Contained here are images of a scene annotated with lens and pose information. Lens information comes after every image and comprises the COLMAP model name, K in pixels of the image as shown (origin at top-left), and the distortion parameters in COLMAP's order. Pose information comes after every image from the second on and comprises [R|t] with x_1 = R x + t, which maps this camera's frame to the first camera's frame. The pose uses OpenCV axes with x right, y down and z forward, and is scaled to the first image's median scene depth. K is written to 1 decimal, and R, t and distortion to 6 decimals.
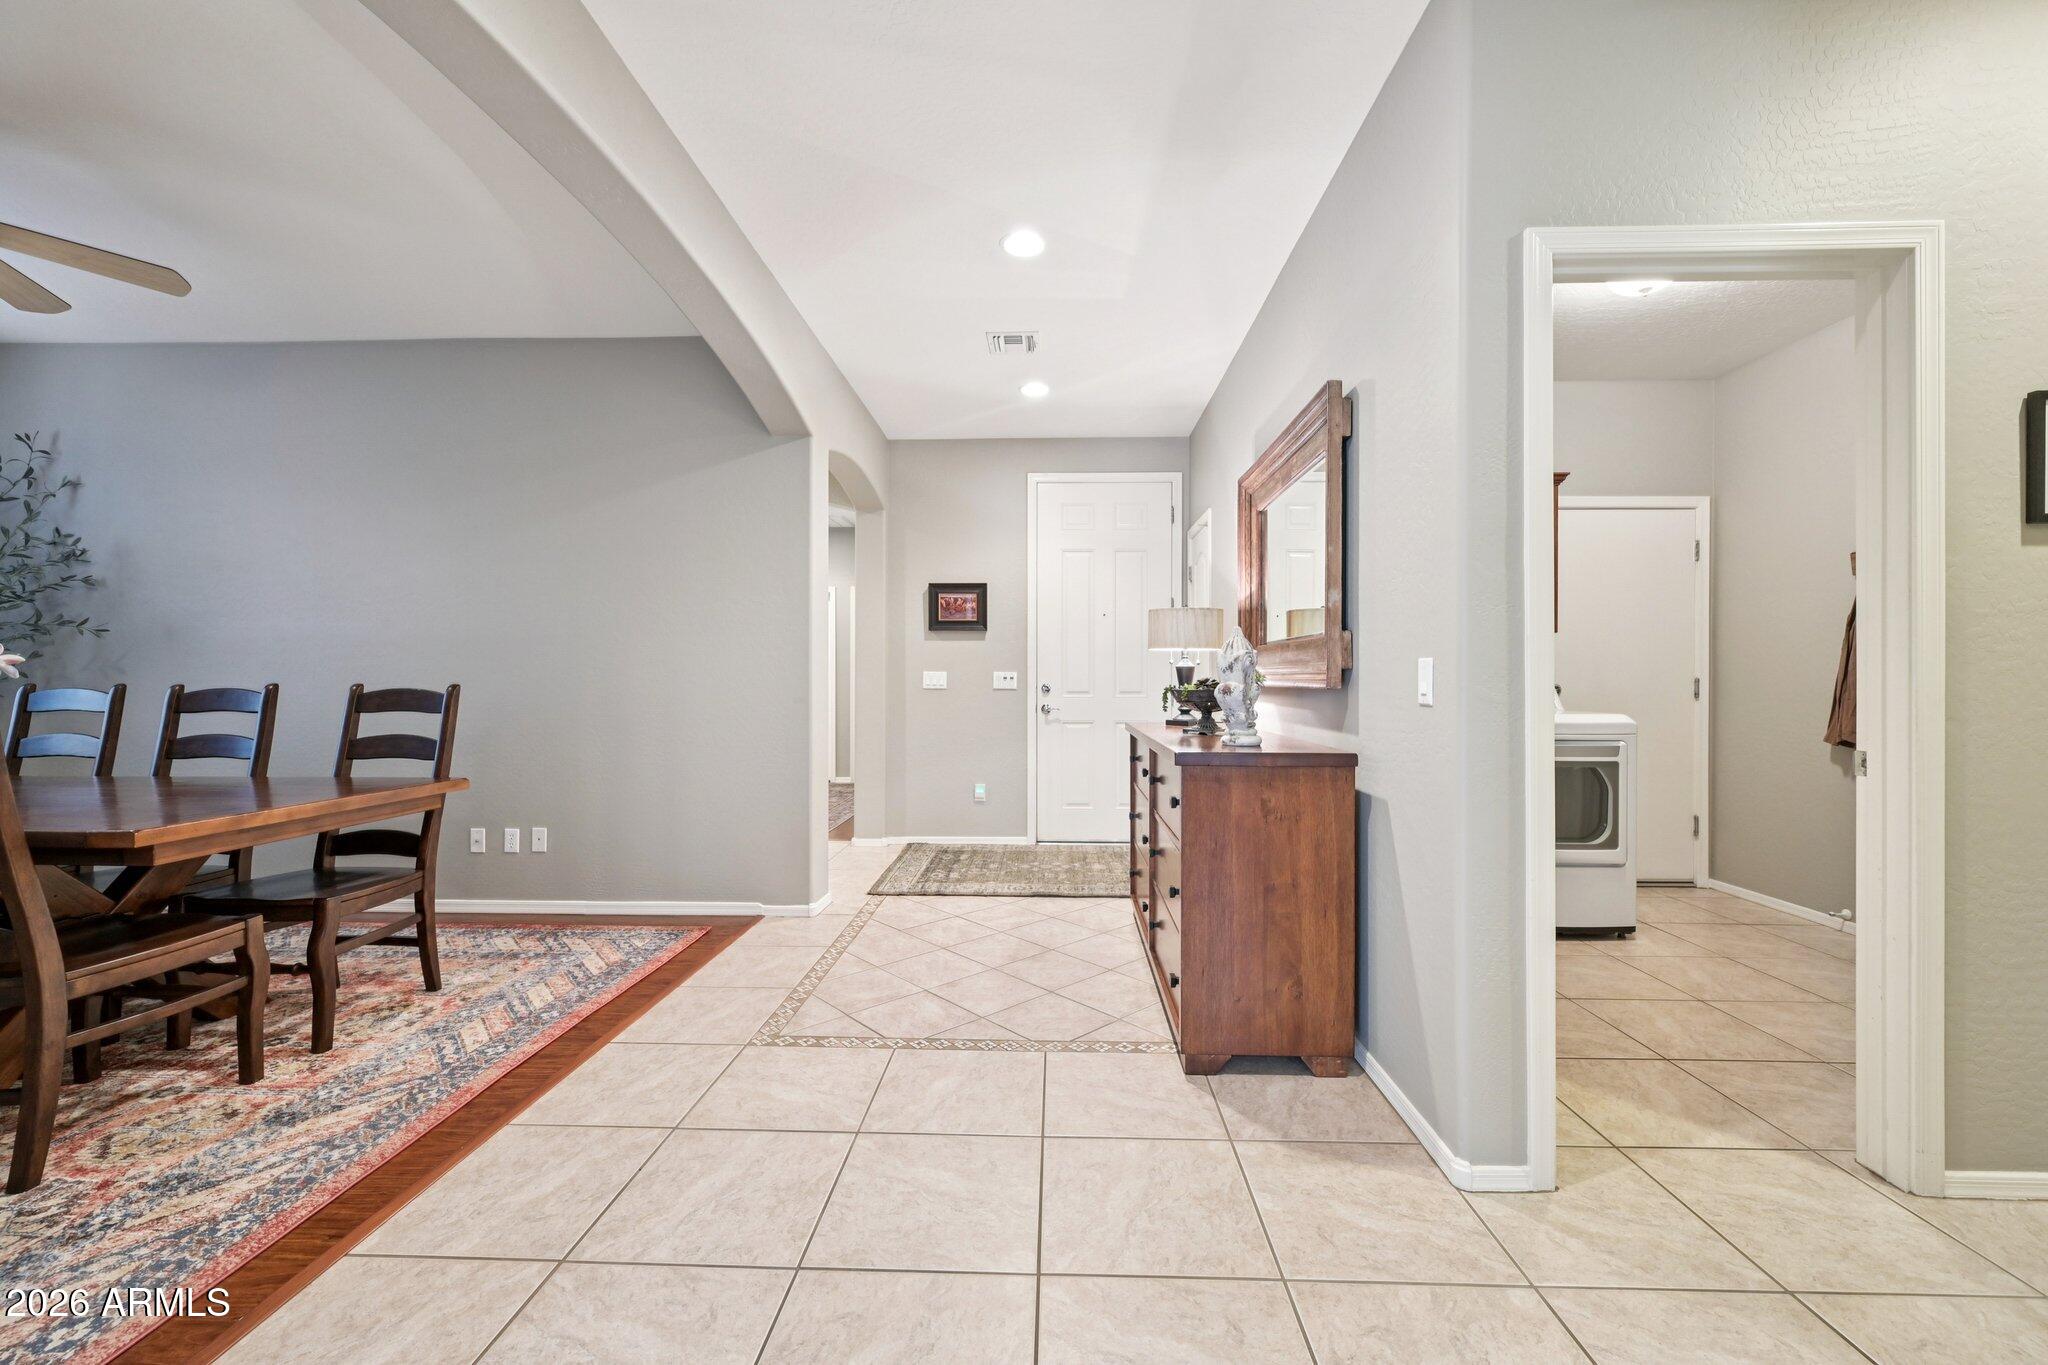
lens RADIAL K [[812.5, 0, 1012.6], [0, 812.5, 671.0], [0, 0, 1]] dist [0.000040, -0.000179]
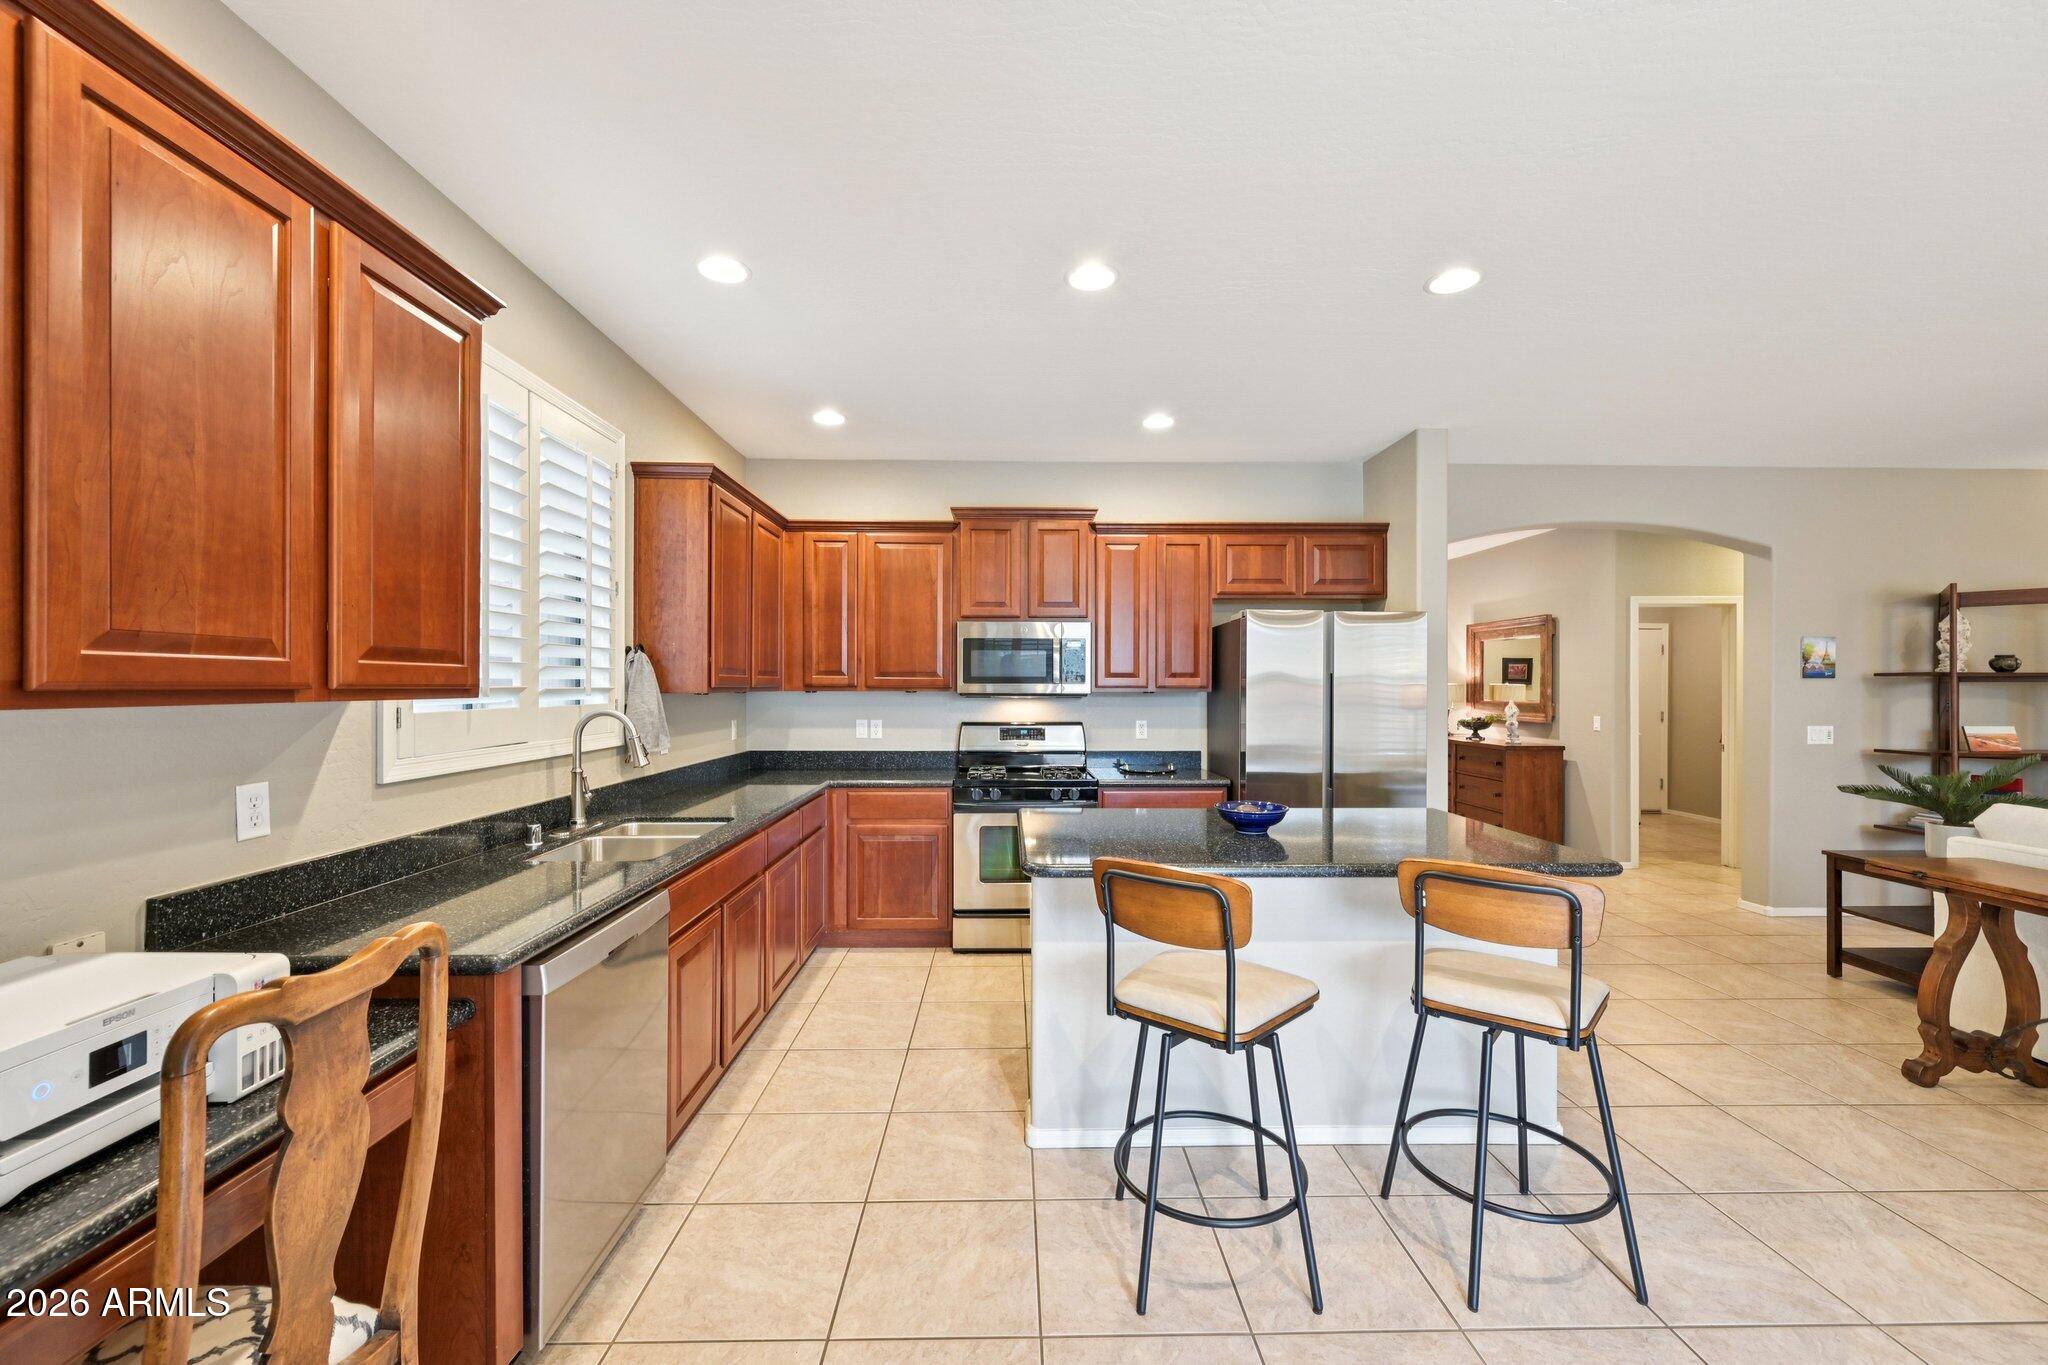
lens RADIAL K [[812.5, 0, 1023.8], [0, 812.5, 686.5], [0, 0, 1]] dist [0.000040, -0.000179]
pose [[0.998414, 0.000486, 0.056296, -1.184199], [-0.001331, 0.999887, 0.014977, -0.110247], [-0.056282, -0.015028, 0.998302, -1.278033]]
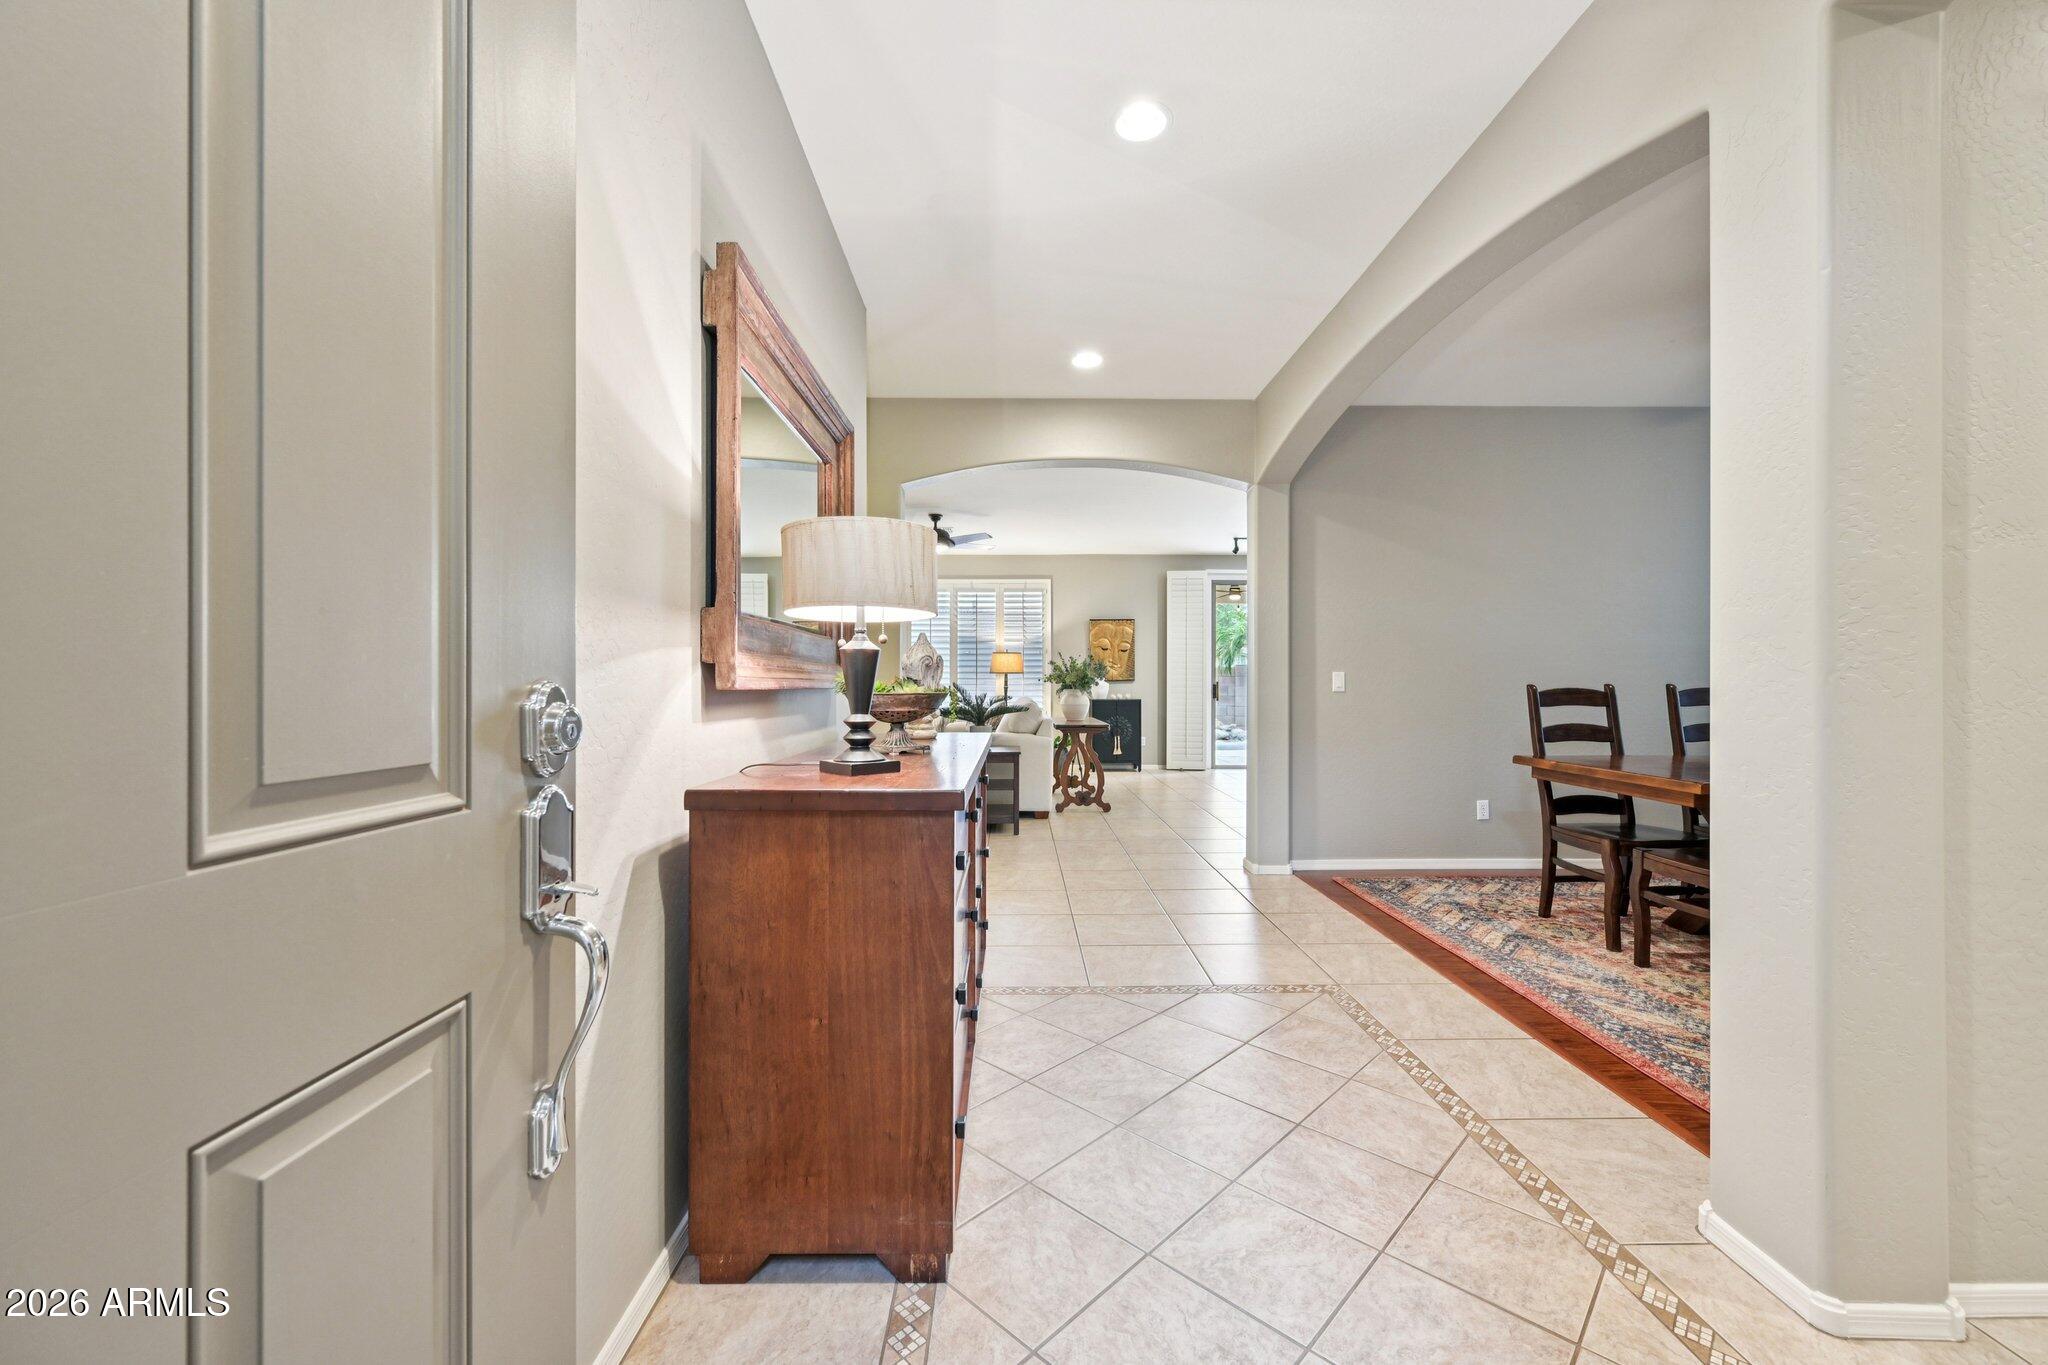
lens RADIAL K [[812.5, 0, 1020.6], [0, 812.5, 685.6], [0, 0, 1]] dist [0.000040, -0.000179]
pose [[-0.998235, 0.000356, -0.059384, 0.200609], [0.001113, 0.999919, -0.012709, 0.031489], [0.059375, -0.012753, -0.998154, 2.058908]]
